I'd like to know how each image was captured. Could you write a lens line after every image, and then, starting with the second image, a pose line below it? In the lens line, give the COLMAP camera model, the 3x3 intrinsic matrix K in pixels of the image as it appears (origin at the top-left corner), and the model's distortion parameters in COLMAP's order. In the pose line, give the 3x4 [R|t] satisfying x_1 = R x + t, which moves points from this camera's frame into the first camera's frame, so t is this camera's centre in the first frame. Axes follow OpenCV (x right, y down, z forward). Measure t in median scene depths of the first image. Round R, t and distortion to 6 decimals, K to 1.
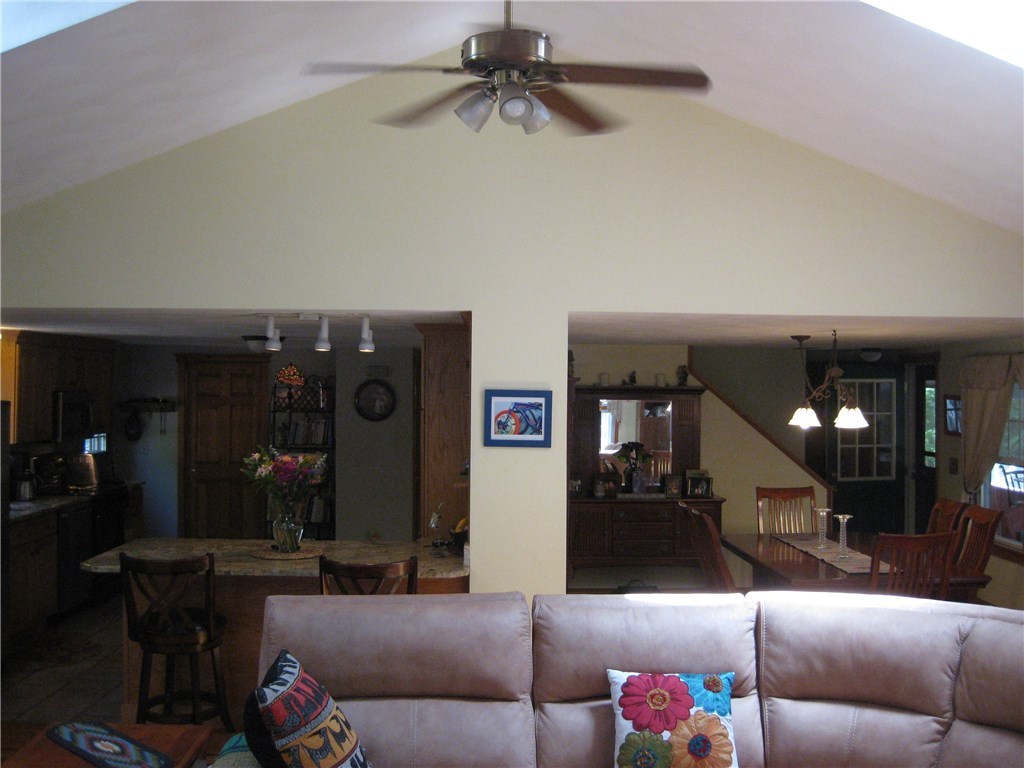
lens RADIAL K [[1123.6, 0, 516.8], [0, 1123.6, 368.5], [0, 0, 1]] dist [-0.181679, 0.141373]
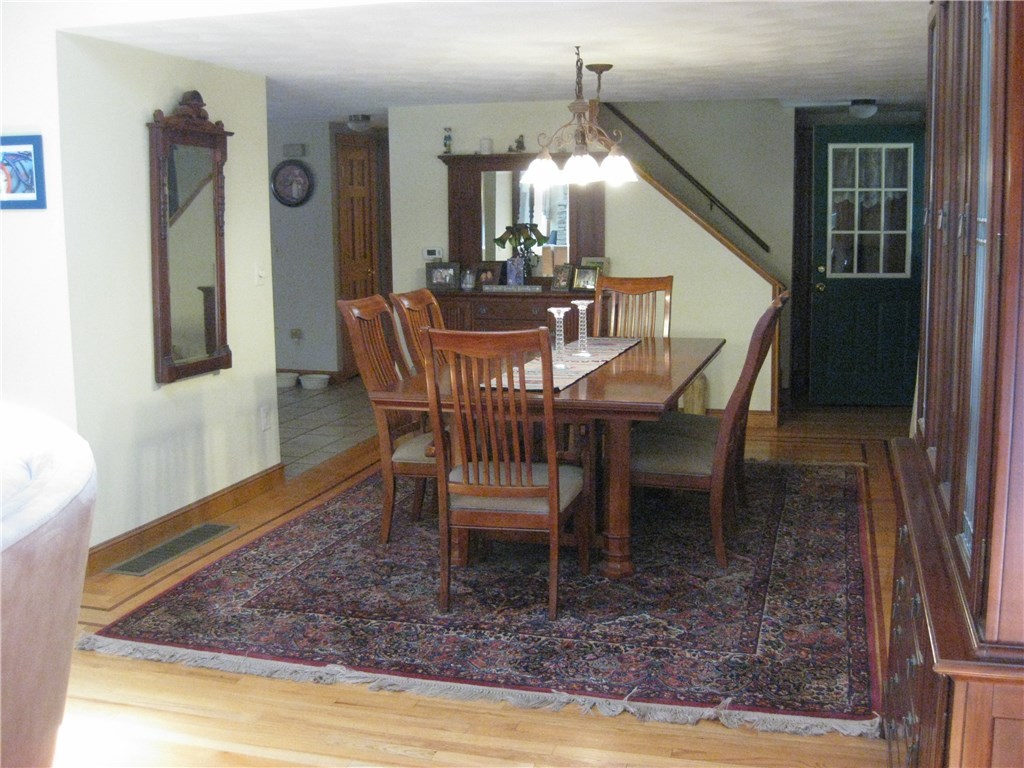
lens RADIAL K [[1123.6, 0, 516.8], [0, 1123.6, 368.5], [0, 0, 1]] dist [-0.181679, 0.141373]
pose [[0.957480, 0.026777, -0.287254, 0.564749], [0.020859, 0.986652, 0.161501, 0.064818], [0.287745, -0.160626, 0.944141, 0.364158]]
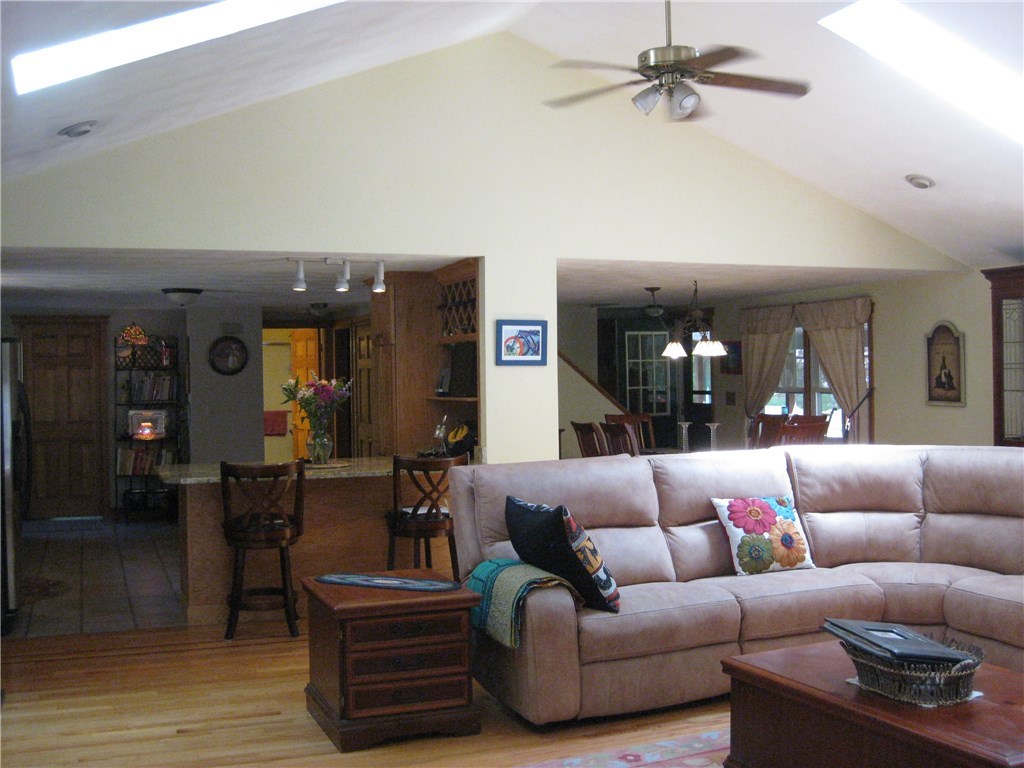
lens RADIAL K [[1123.6, 0, 516.8], [0, 1123.6, 368.5], [0, 0, 1]] dist [-0.181679, 0.141373]
pose [[0.938623, -0.019509, 0.344392, -0.435358], [0.015432, 0.999775, 0.014575, 0.054795], [-0.344598, -0.008366, 0.938713, -0.171401]]
